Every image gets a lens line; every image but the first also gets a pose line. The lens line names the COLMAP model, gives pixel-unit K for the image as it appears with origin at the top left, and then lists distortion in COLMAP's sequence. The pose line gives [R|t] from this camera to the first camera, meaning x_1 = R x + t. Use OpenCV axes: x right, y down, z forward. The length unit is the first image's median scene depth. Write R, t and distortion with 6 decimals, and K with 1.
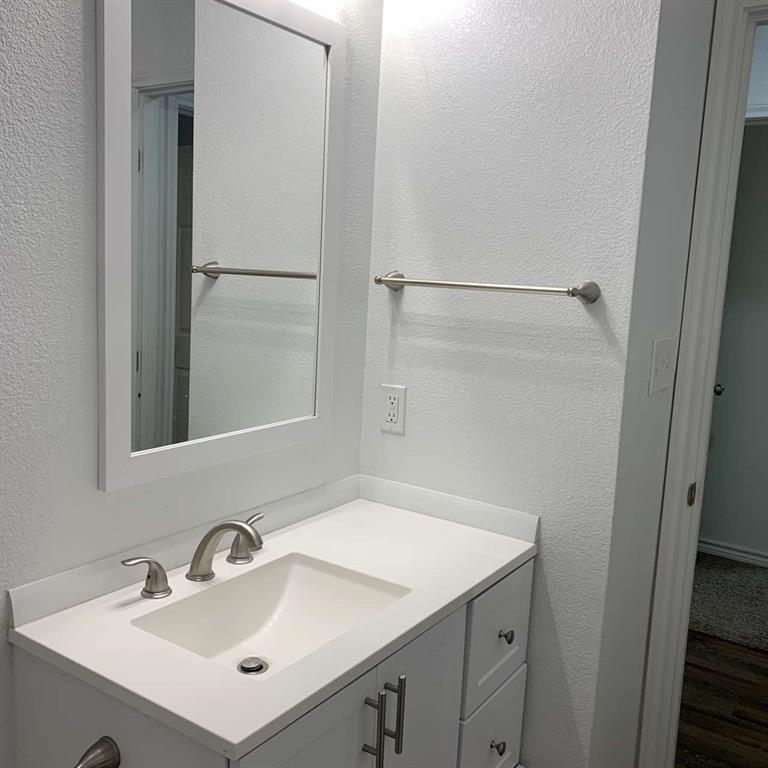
lens RADIAL K [[780.7, 0, 381.8], [0, 780.7, 373.8], [0, 0, 1]] dist [0.018905, -0.004398]
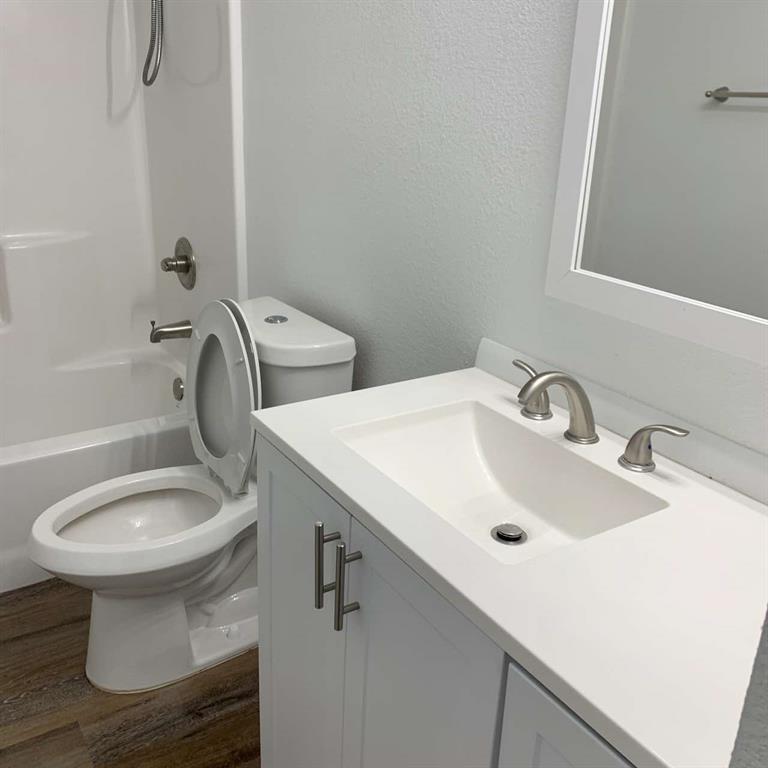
lens RADIAL K [[780.7, 0, 381.8], [0, 780.7, 373.8], [0, 0, 1]] dist [0.018905, -0.004398]
pose [[-0.397444, 0.252279, -0.882266, 0.584694], [-0.186938, 0.919043, 0.347007, -0.057625], [0.898383, 0.302845, -0.318108, 1.061737]]
